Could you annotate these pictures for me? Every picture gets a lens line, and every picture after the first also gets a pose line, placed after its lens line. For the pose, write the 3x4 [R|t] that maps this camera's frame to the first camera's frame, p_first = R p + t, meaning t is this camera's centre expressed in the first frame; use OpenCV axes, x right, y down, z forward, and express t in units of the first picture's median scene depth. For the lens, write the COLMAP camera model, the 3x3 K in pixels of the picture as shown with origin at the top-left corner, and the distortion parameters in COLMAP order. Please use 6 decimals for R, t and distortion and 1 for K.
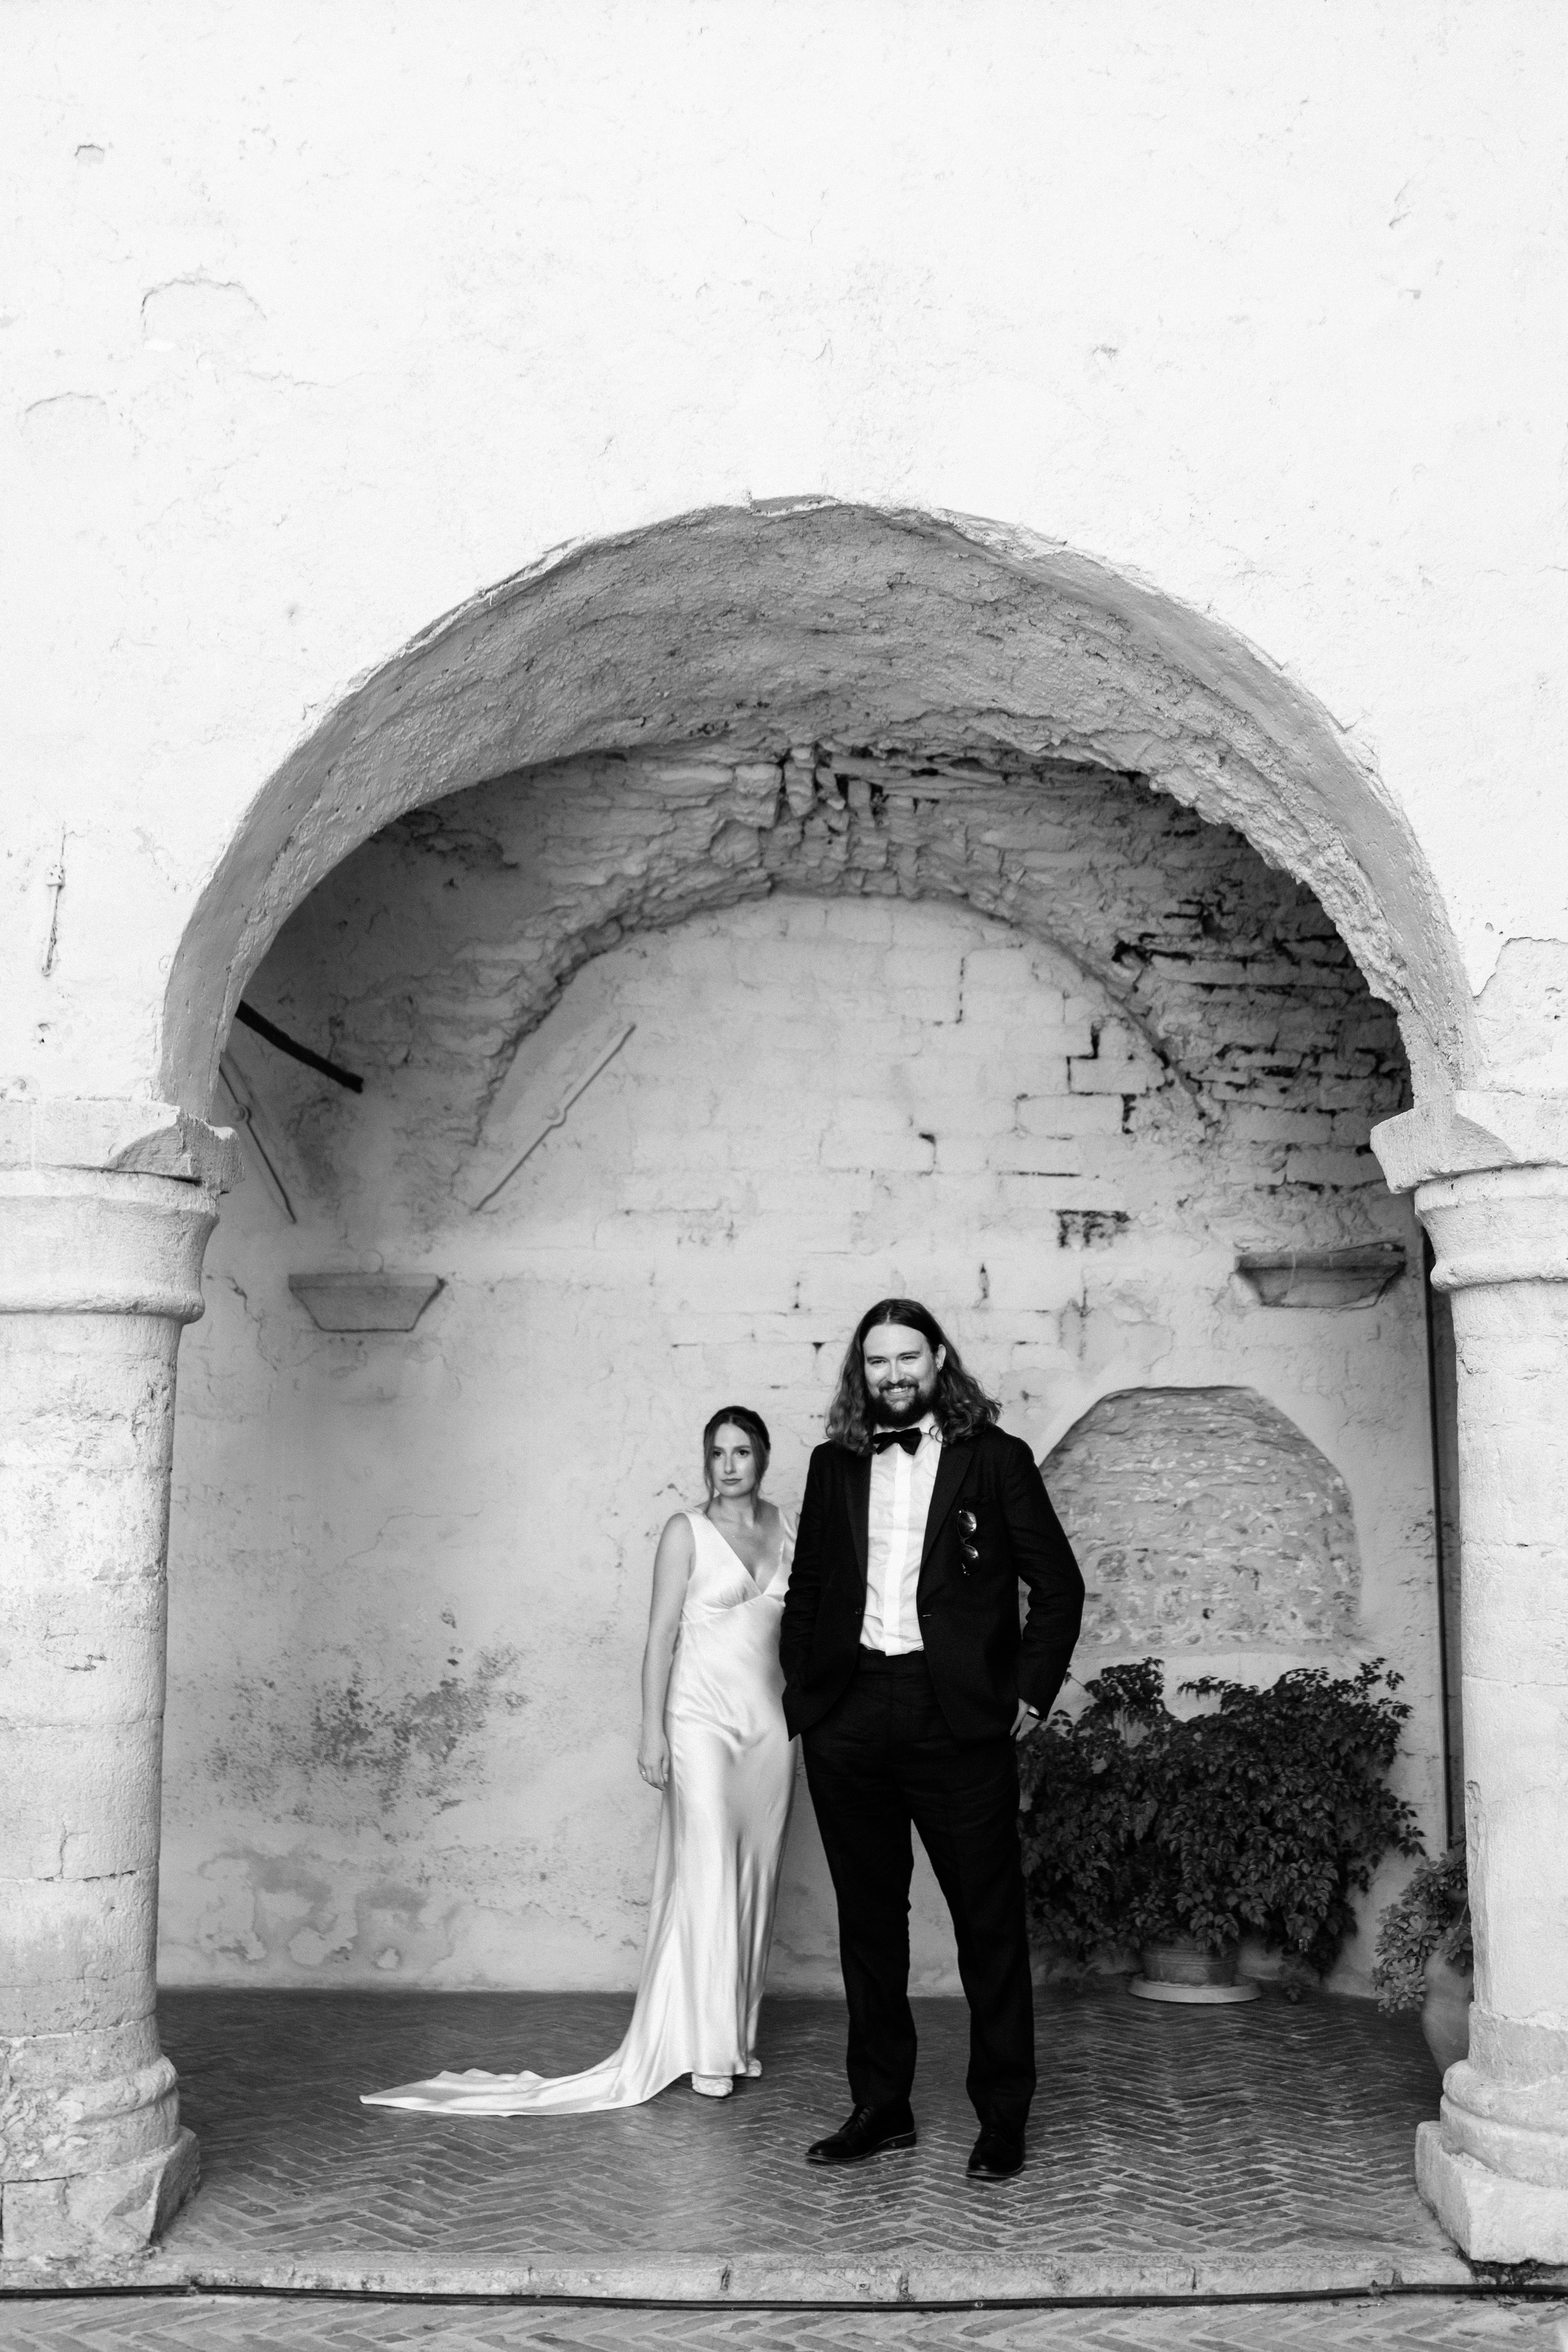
lens RADIAL K [[2551.9, 0, 787.1], [0, 2551.9, 1192.8], [0, 0, 1]] dist [-0.005186, 0.000000]
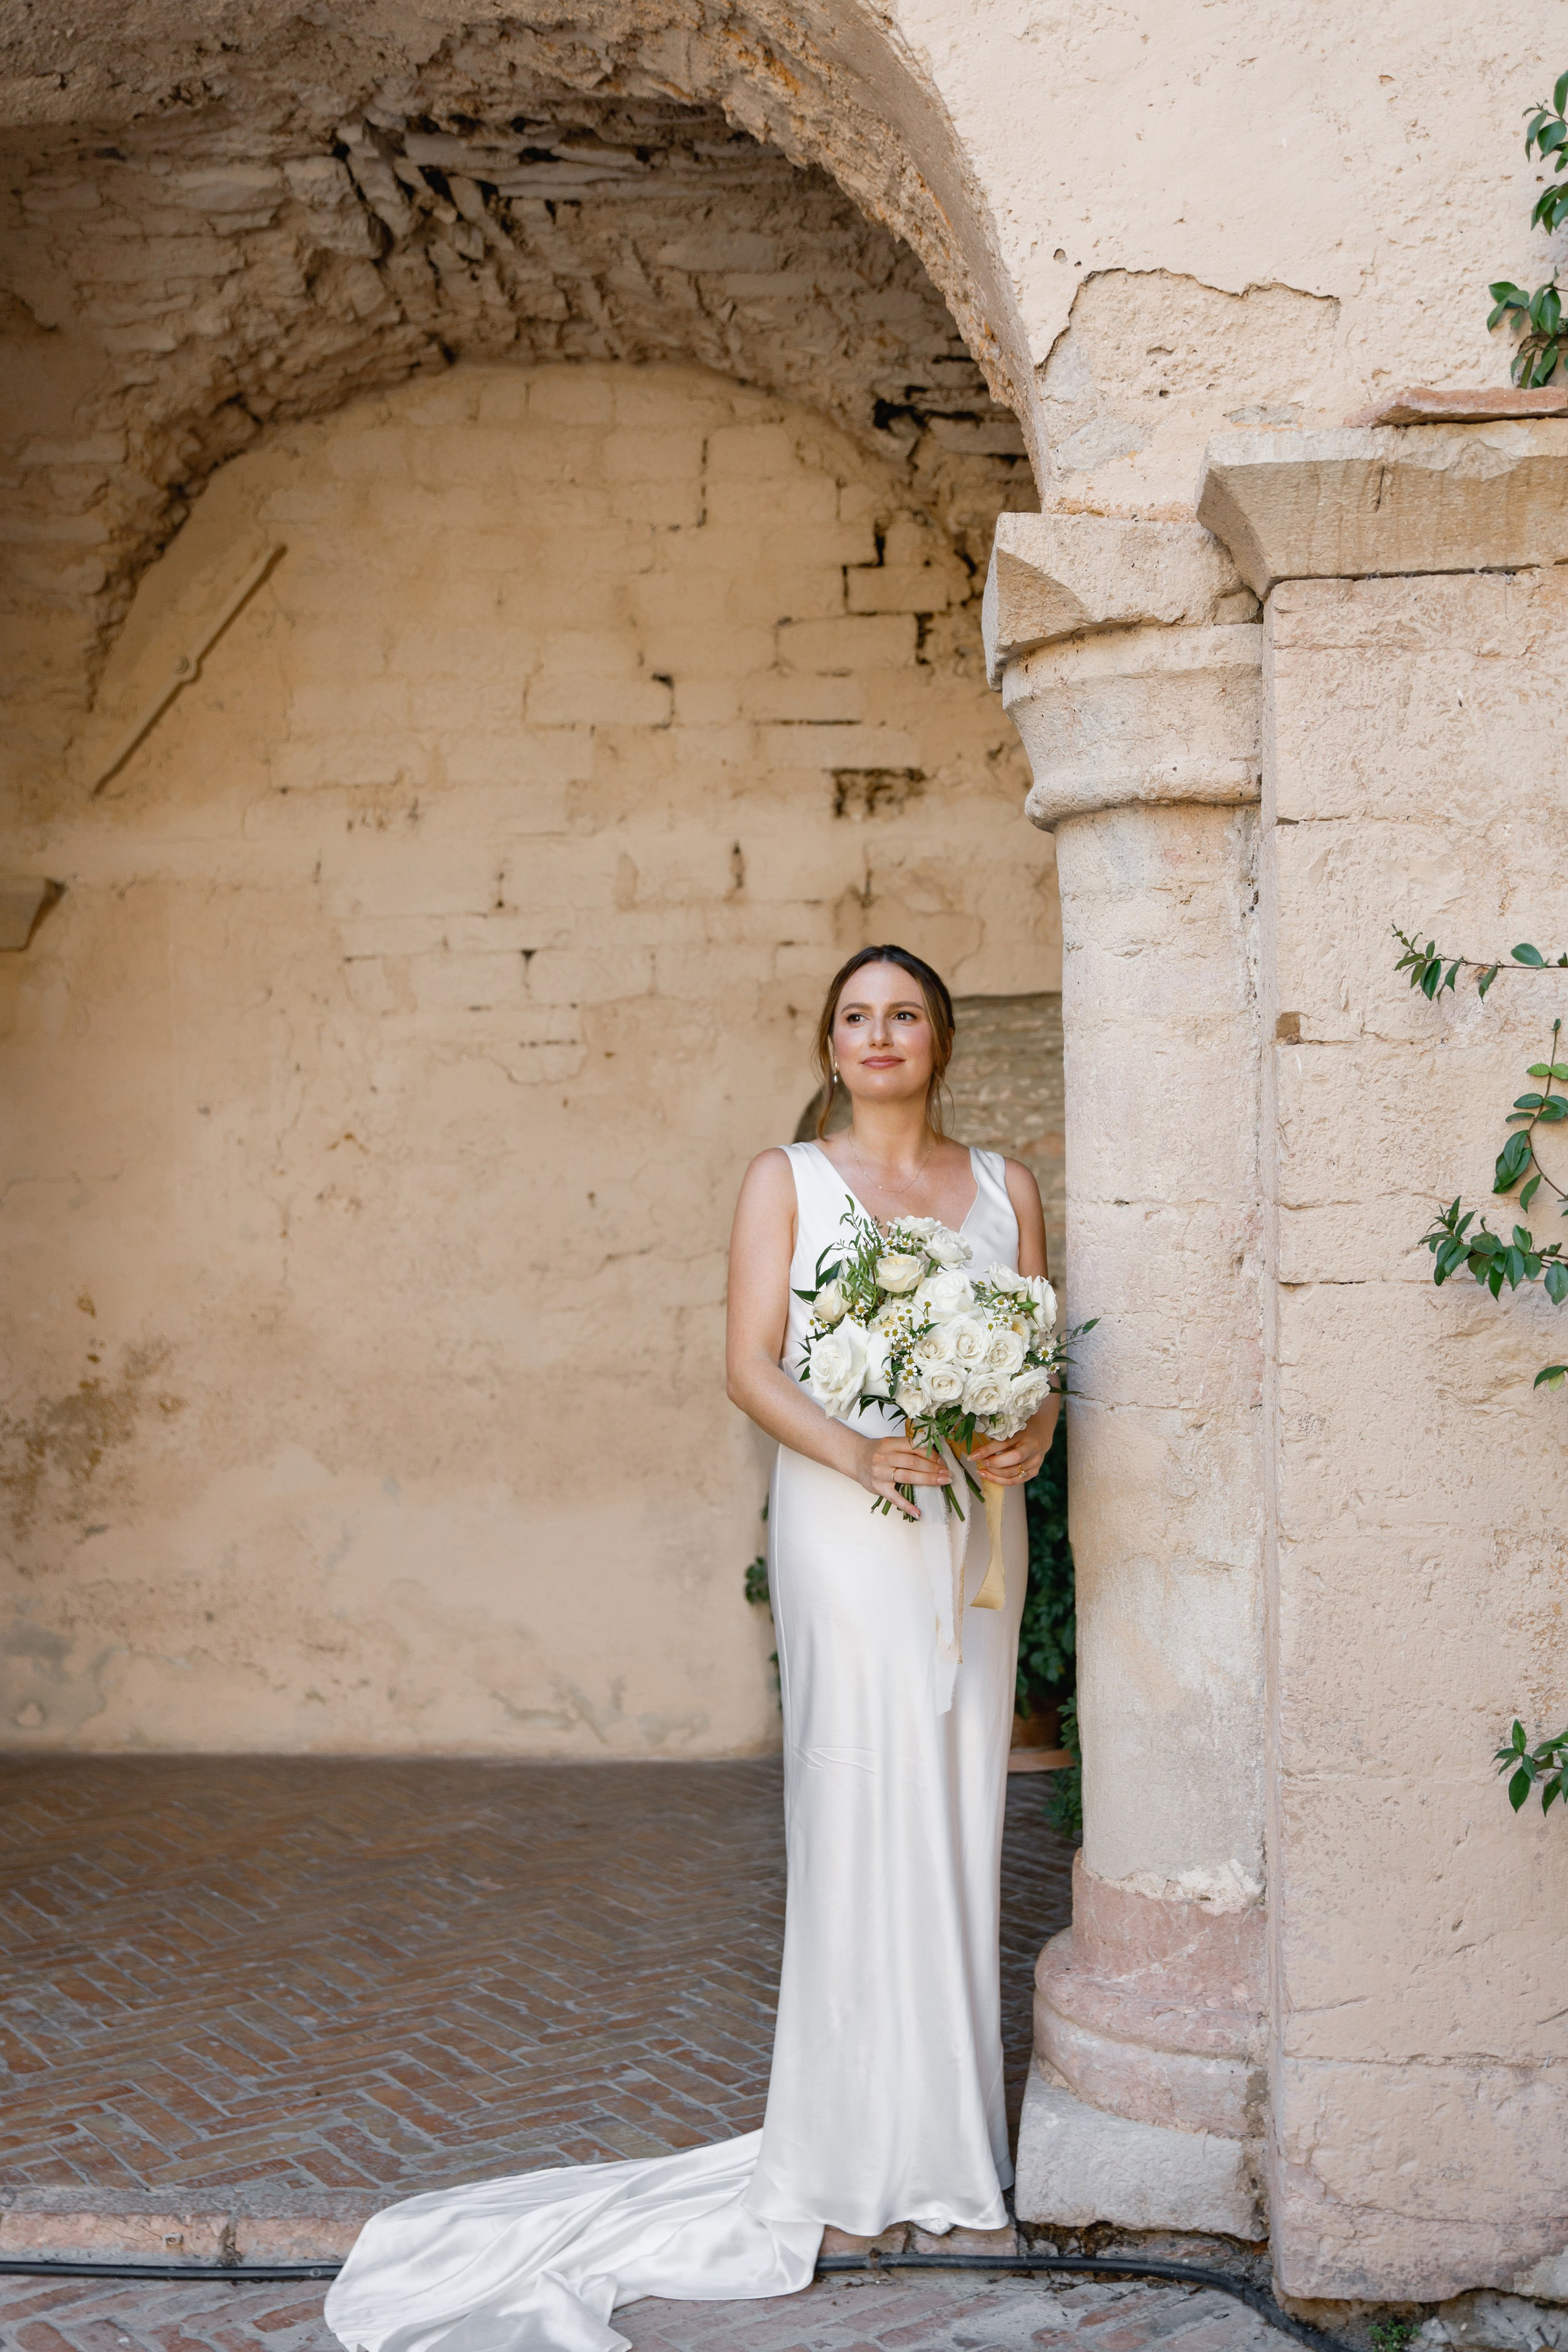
lens RADIAL K [[2707.2, 0, 776.8], [0, 2707.2, 1181.2], [0, 0, 1]] dist [0.000385, 0.000000]
pose [[0.995331, -0.019660, -0.094493, 0.169126], [0.032045, 0.990812, 0.131397, 0.022810], [0.091041, -0.133812, 0.986816, 0.183132]]
